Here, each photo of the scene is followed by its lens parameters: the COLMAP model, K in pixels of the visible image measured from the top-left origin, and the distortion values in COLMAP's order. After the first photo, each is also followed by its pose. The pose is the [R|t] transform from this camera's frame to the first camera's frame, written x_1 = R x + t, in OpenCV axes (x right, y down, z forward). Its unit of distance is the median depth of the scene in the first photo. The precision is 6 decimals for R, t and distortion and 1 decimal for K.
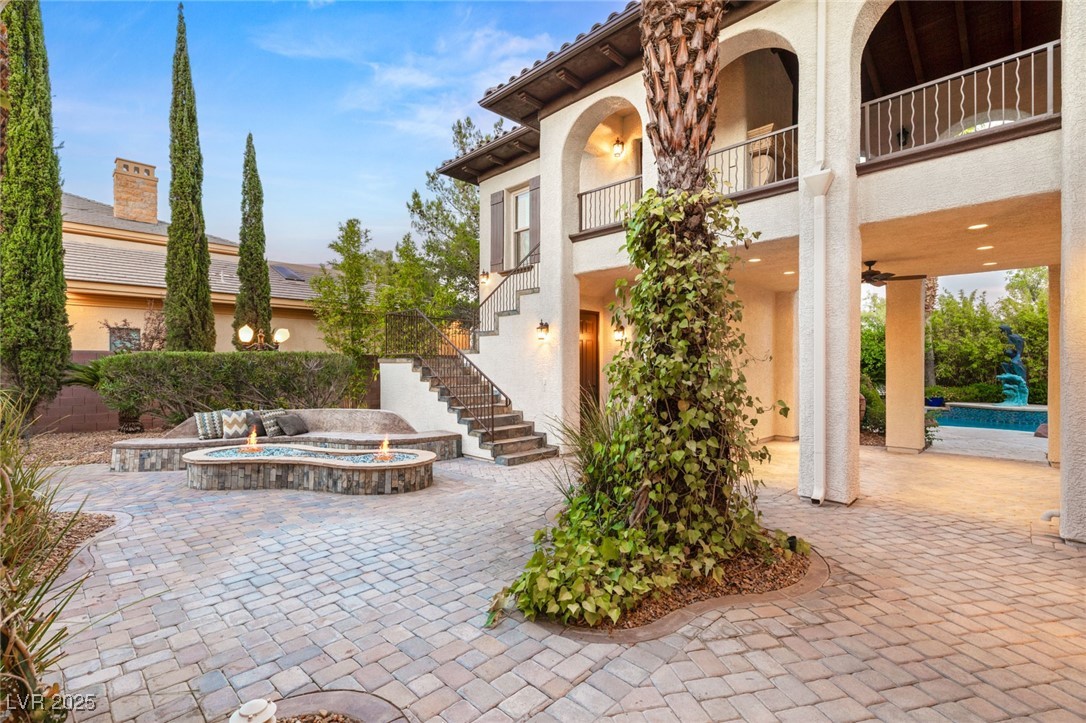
lens RADIAL K [[485.6, 0, 542.8], [0, 485.6, 364.4], [0, 0, 1]] dist [0.011821, -0.000092]
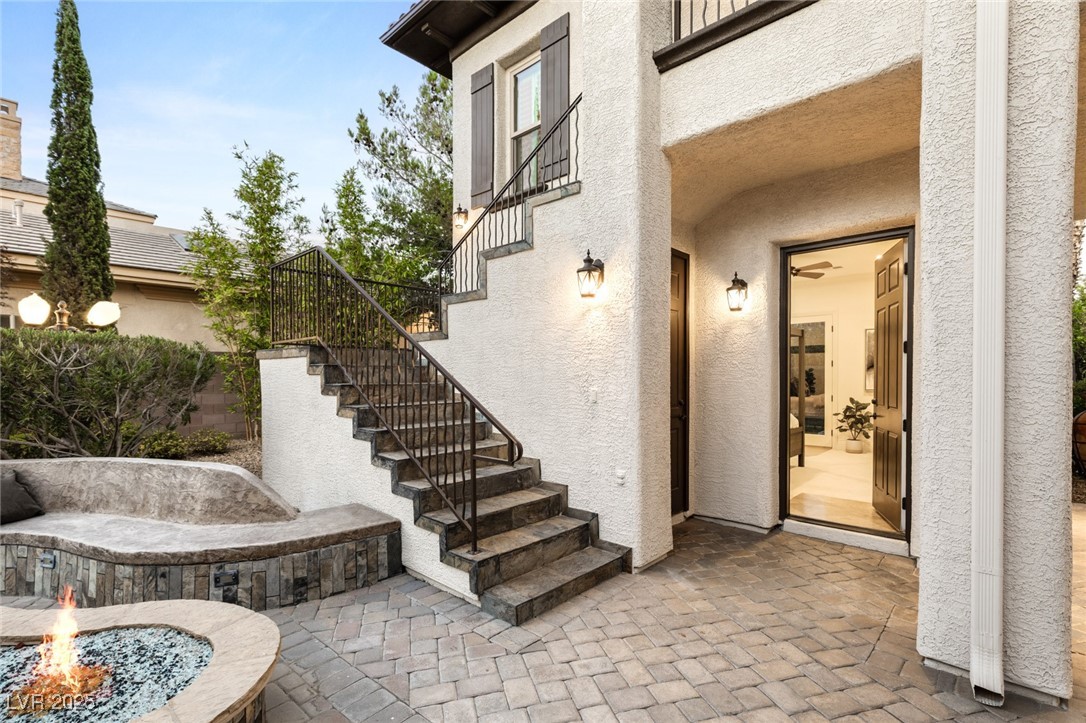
lens RADIAL K [[485.6, 0, 541.4], [0, 485.6, 372.3], [0, 0, 1]] dist [0.011821, -0.000092]
pose [[0.999520, -0.001248, 0.030966, -0.053987], [0.001309, 0.999997, -0.001946, 0.014700], [-0.030964, 0.001986, 0.999519, 0.537219]]
